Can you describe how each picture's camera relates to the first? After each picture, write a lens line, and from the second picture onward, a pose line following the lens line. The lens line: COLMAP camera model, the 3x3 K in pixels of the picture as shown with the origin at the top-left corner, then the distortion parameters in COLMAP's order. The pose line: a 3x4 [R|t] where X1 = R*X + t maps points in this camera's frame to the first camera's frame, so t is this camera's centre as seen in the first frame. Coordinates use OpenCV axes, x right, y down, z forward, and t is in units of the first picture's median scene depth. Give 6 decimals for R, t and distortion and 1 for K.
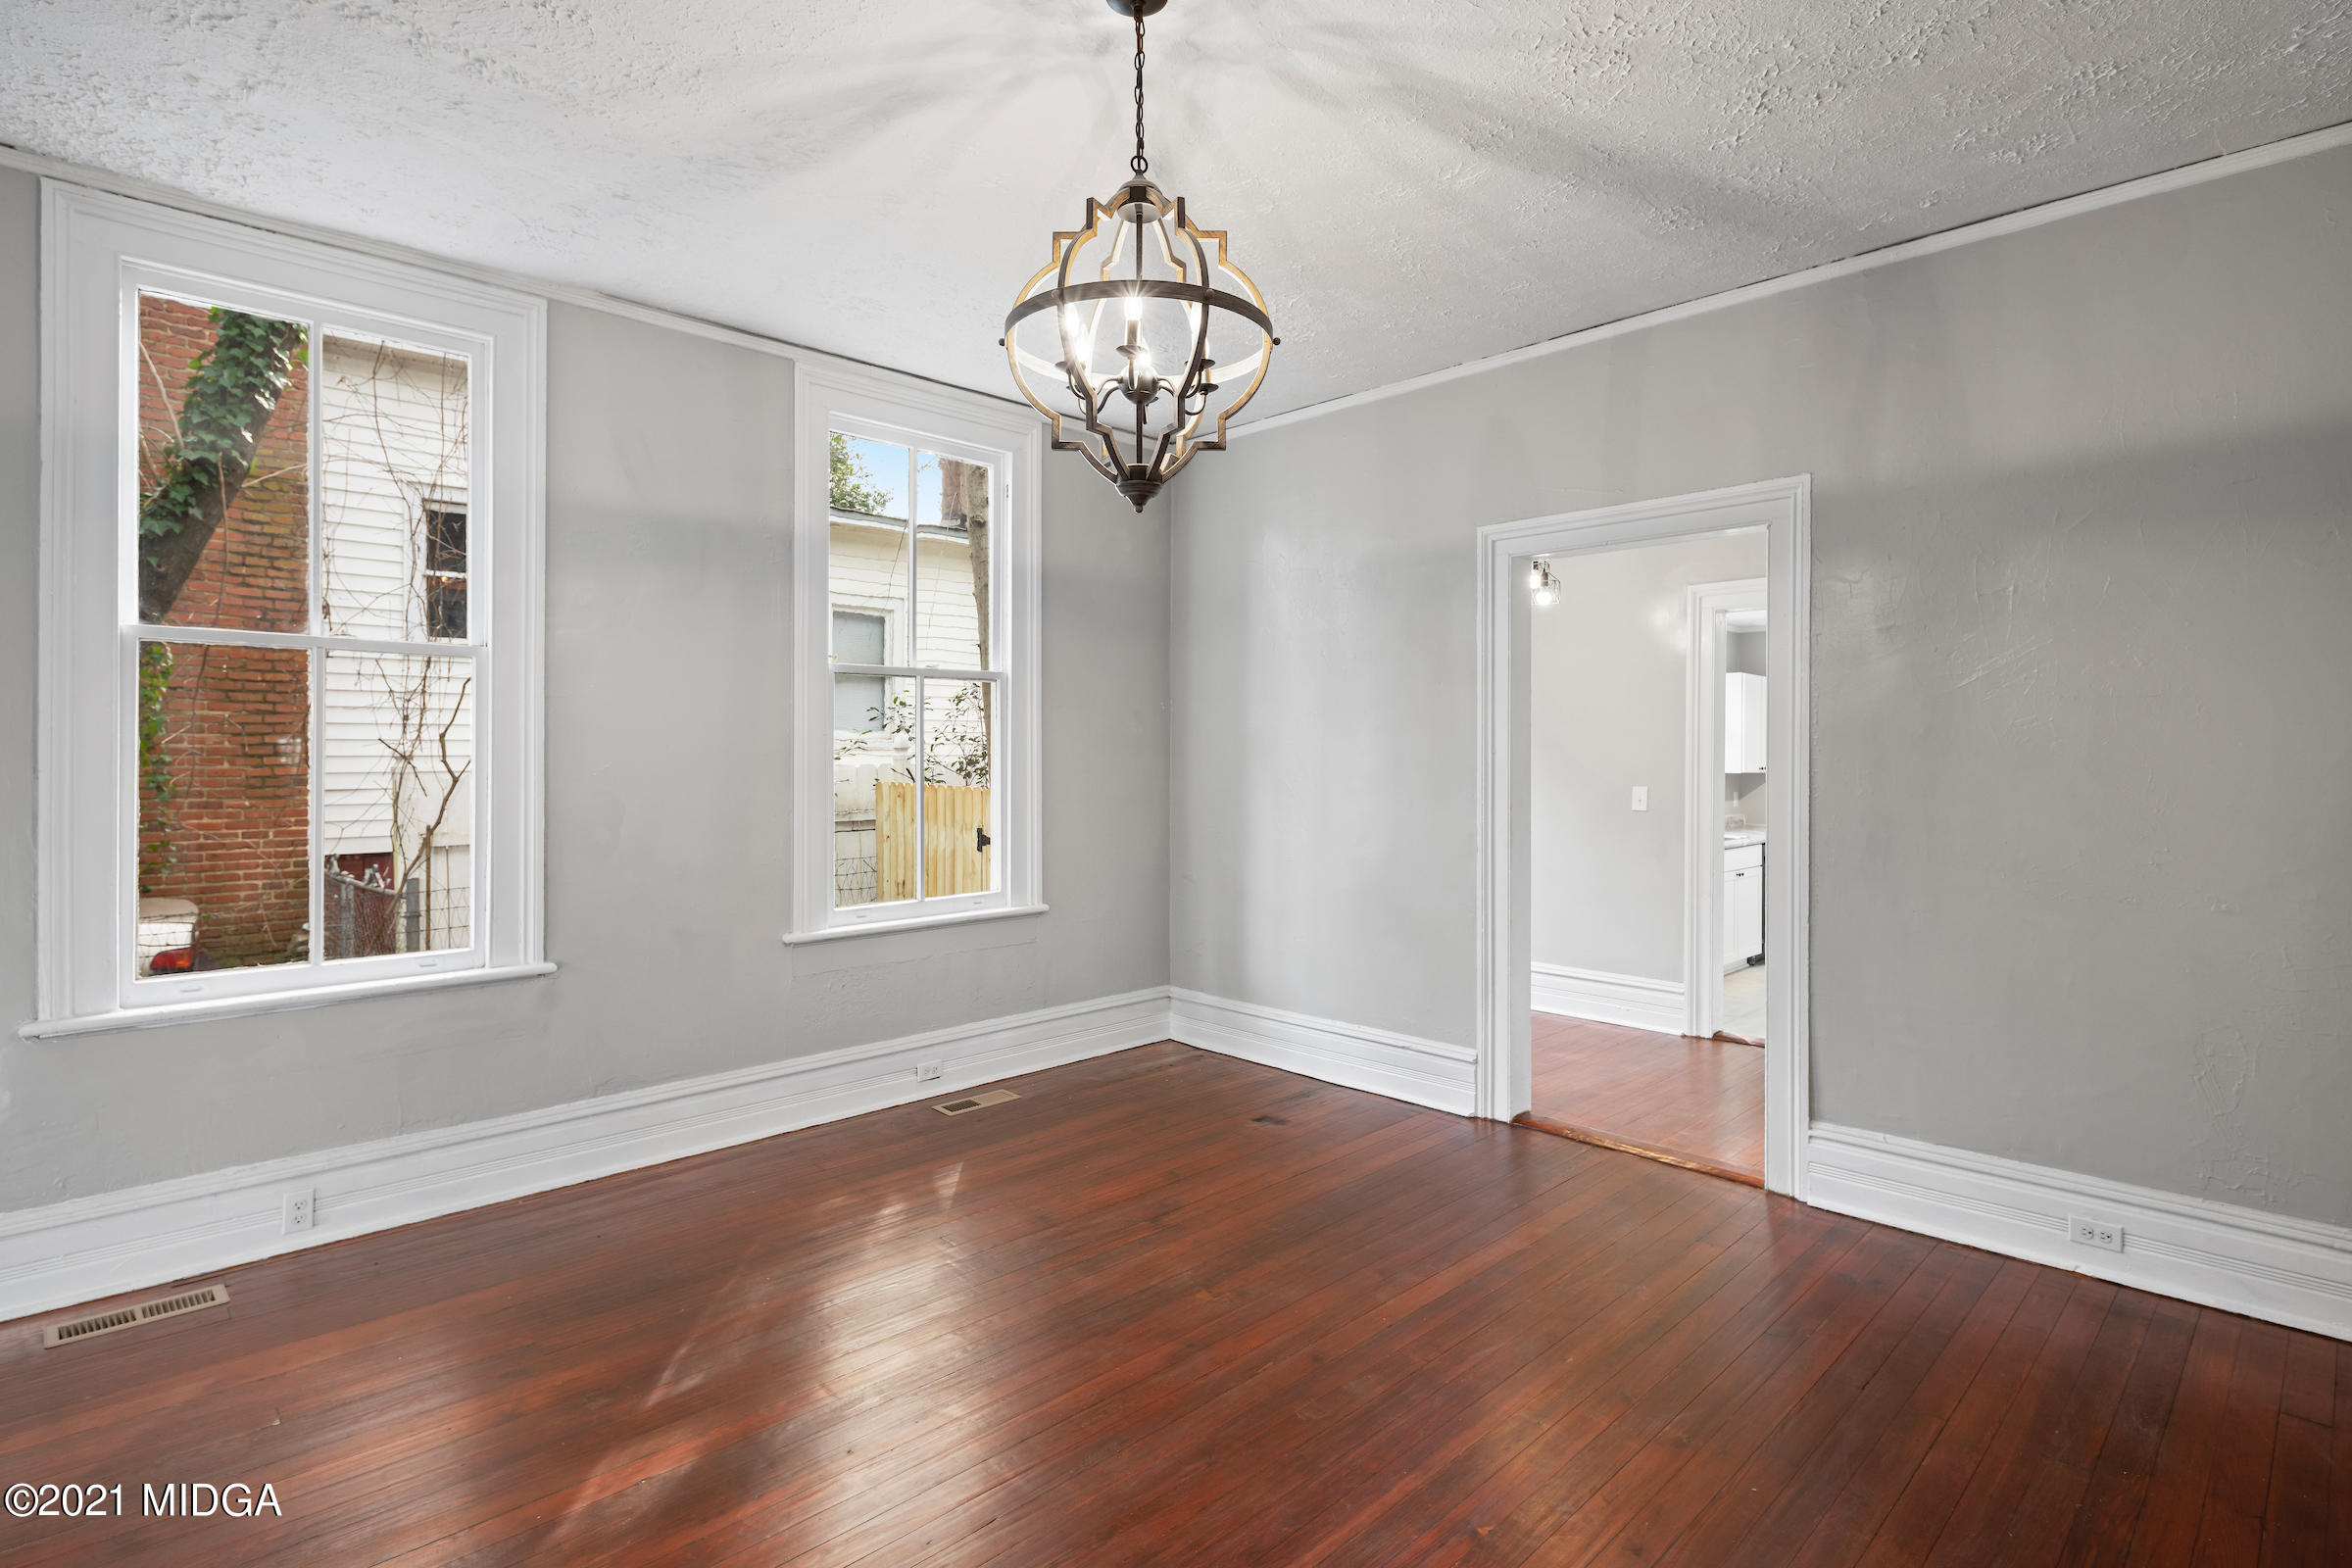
lens RADIAL K [[1150.4, 0, 1173.7], [0, 1150.4, 748.5], [0, 0, 1]] dist [-0.002589, -0.000631]
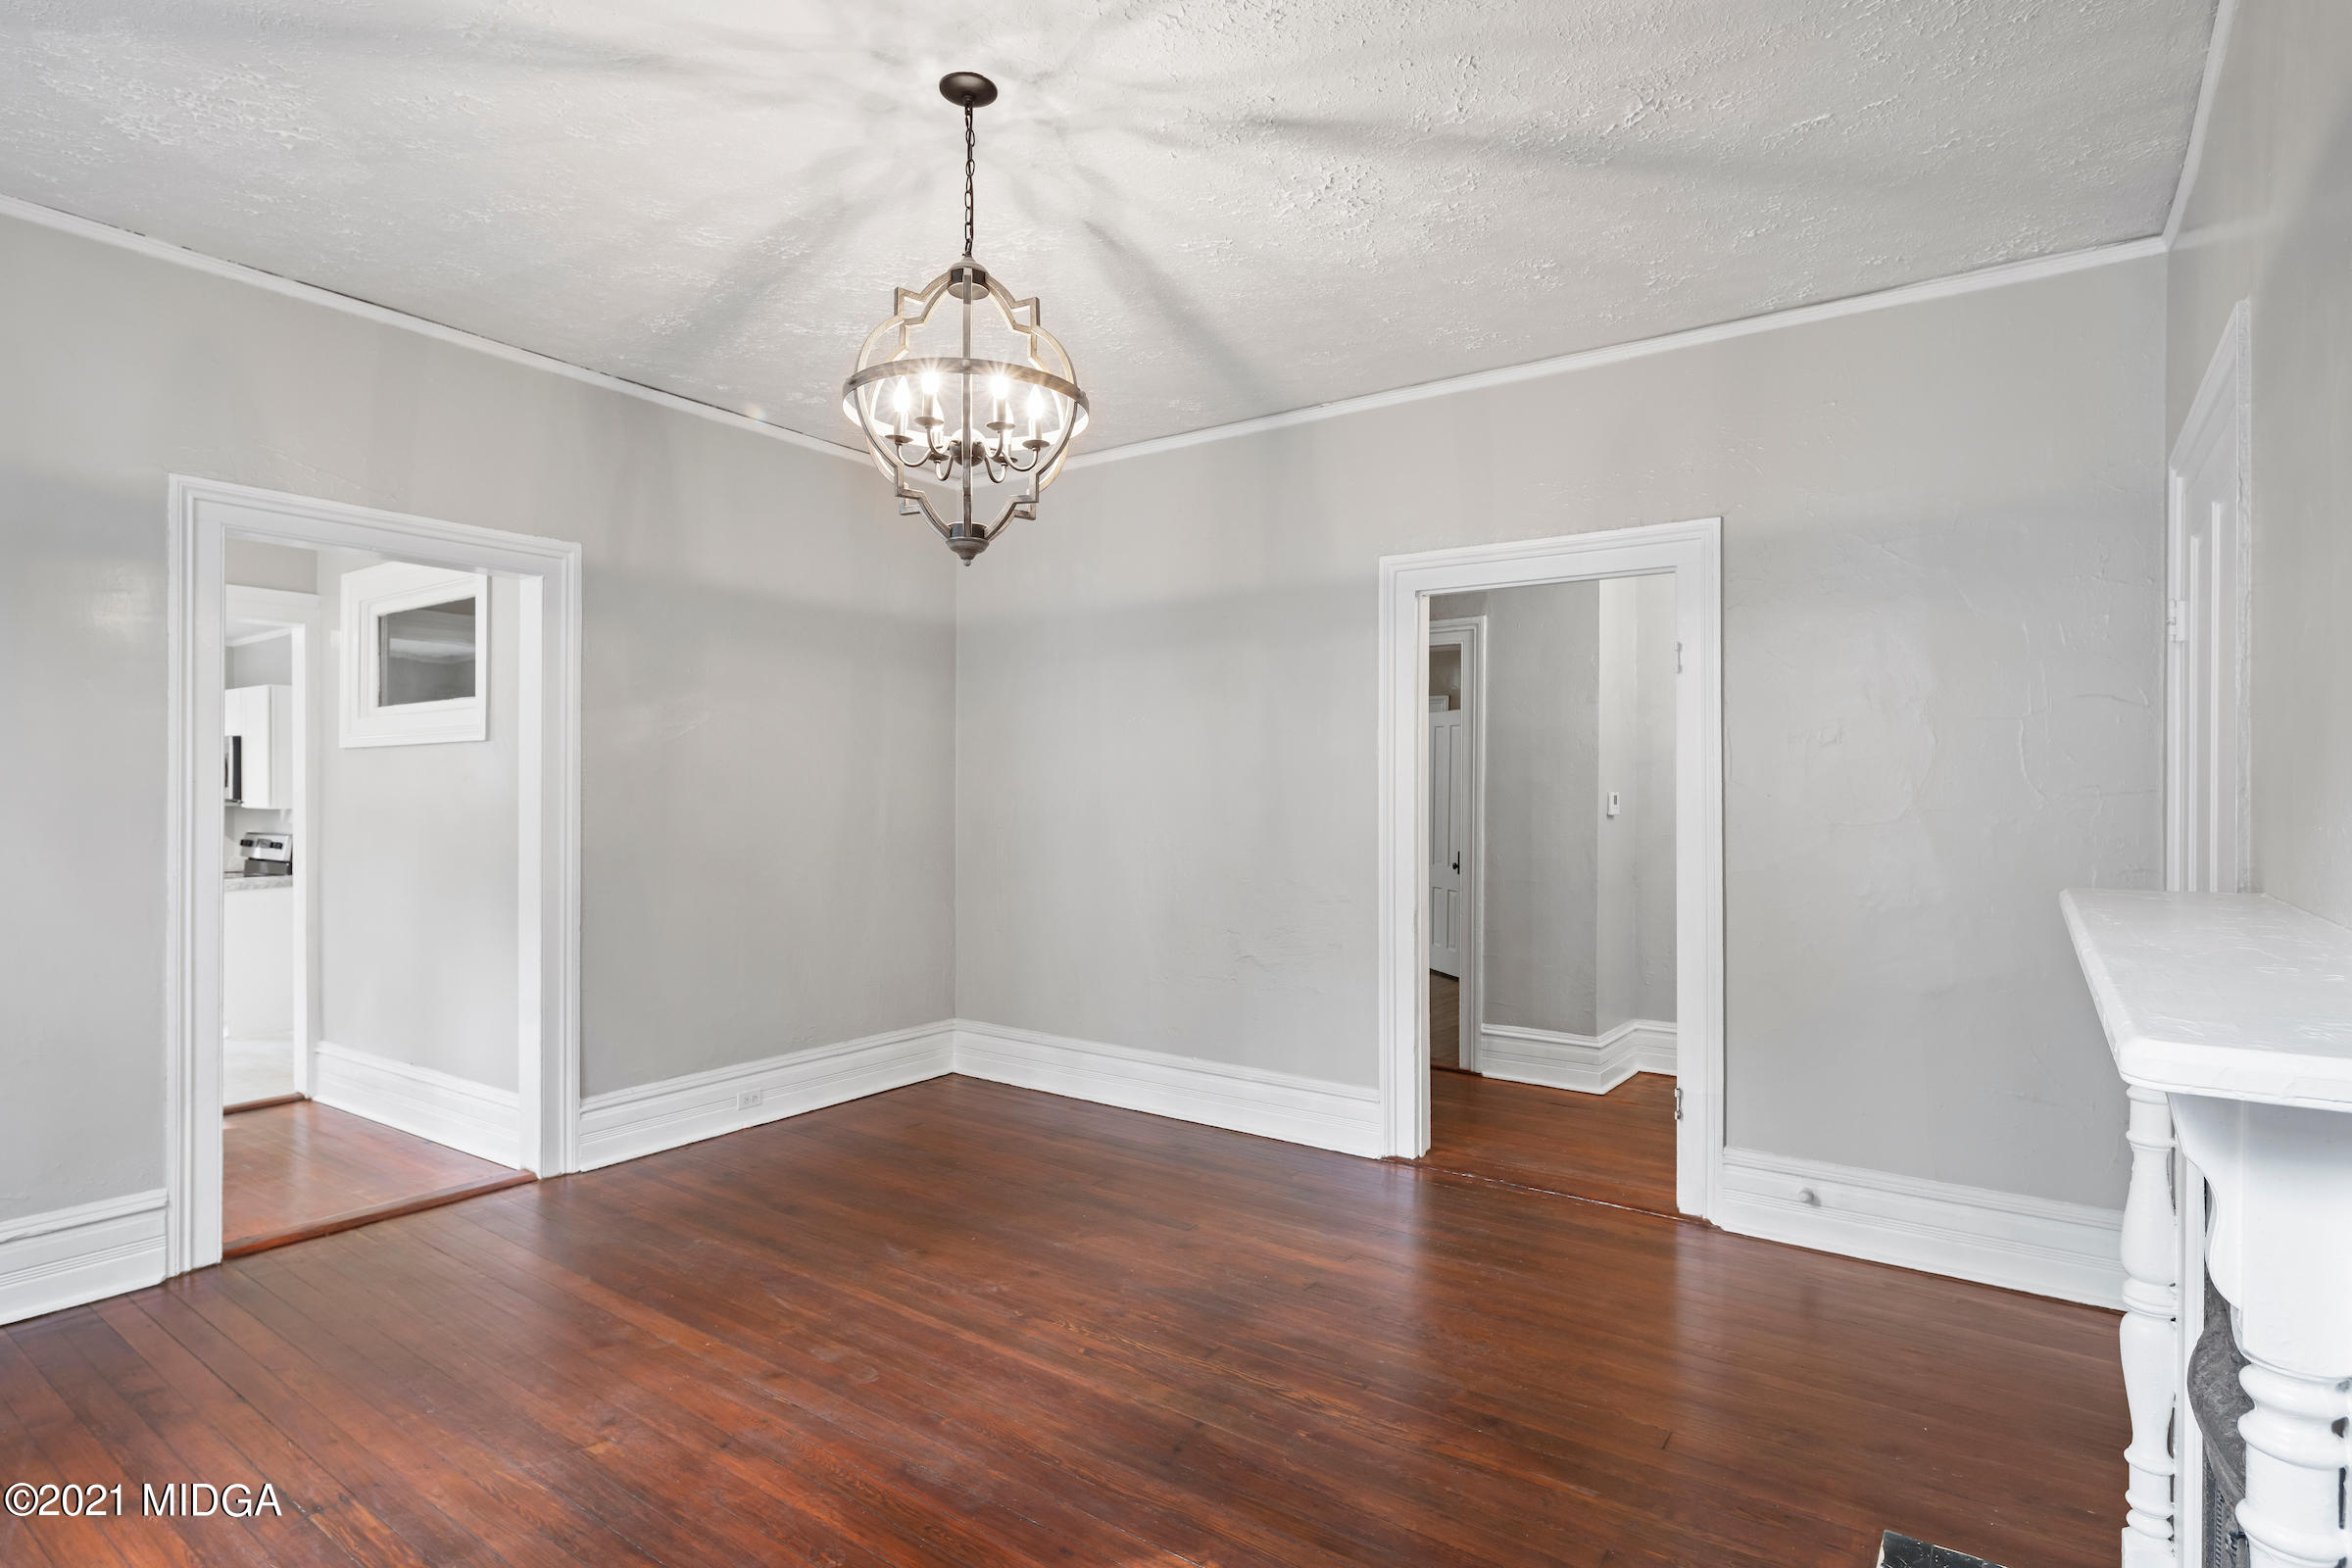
lens RADIAL K [[1172.9, 0, 1176.0], [0, 1172.9, 784.0], [0, 0, 1]] dist [0.001175, 0.000277]
pose [[-0.182960, 0.001272, 0.983120, -0.841486], [-0.011099, 0.999933, -0.003359, 0.001174], [-0.983058, -0.011527, -0.182934, 0.729072]]
